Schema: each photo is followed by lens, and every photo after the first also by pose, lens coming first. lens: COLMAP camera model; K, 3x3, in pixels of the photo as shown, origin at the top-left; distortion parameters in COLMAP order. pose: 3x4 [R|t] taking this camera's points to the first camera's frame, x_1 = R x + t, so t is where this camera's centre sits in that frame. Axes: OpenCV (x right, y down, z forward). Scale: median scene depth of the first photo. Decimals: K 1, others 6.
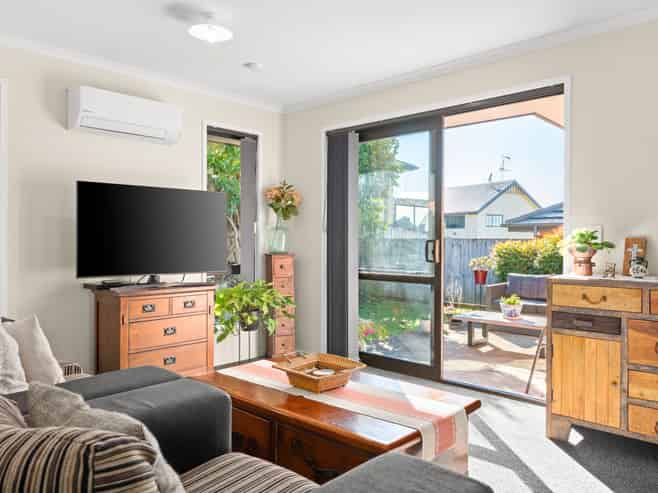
lens RADIAL K [[494.1, 0, 329.0], [0, 494.1, 246.5], [0, 0, 1]] dist [-0.000879, -0.000604]
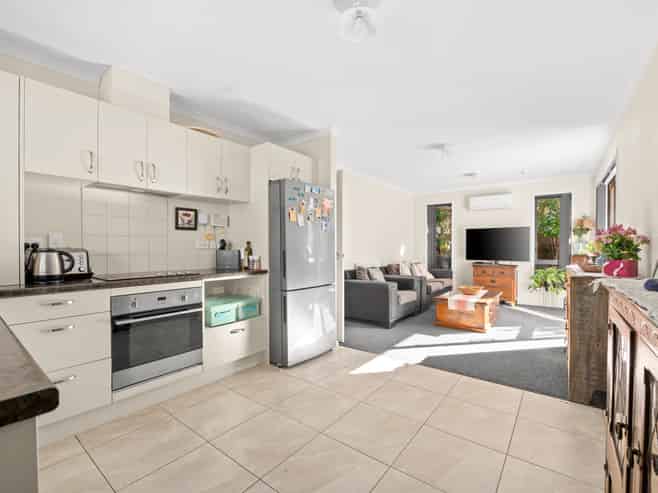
lens RADIAL K [[310.9, 0, 329.0], [0, 310.9, 246.5], [0, 0, 1]] dist [0.001436, 0.000315]
pose [[0.107969, -0.003644, -0.994148, 1.228394], [-0.013100, 0.999901, -0.005088, 0.000653], [0.994068, 0.013572, 0.107911, -0.076026]]
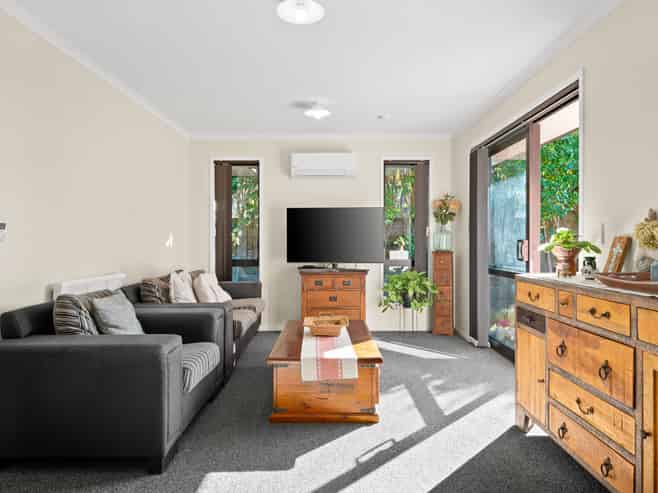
lens RADIAL K [[426.2, 0, 329.0], [0, 426.2, 246.5], [0, 0, 1]] dist [-0.000396, -0.000321]
pose [[0.686768, 0.006174, -0.726851, 0.632527], [-0.006521, 0.999976, 0.002333, 0.001328], [0.726848, 0.003137, 0.686791, 0.053638]]
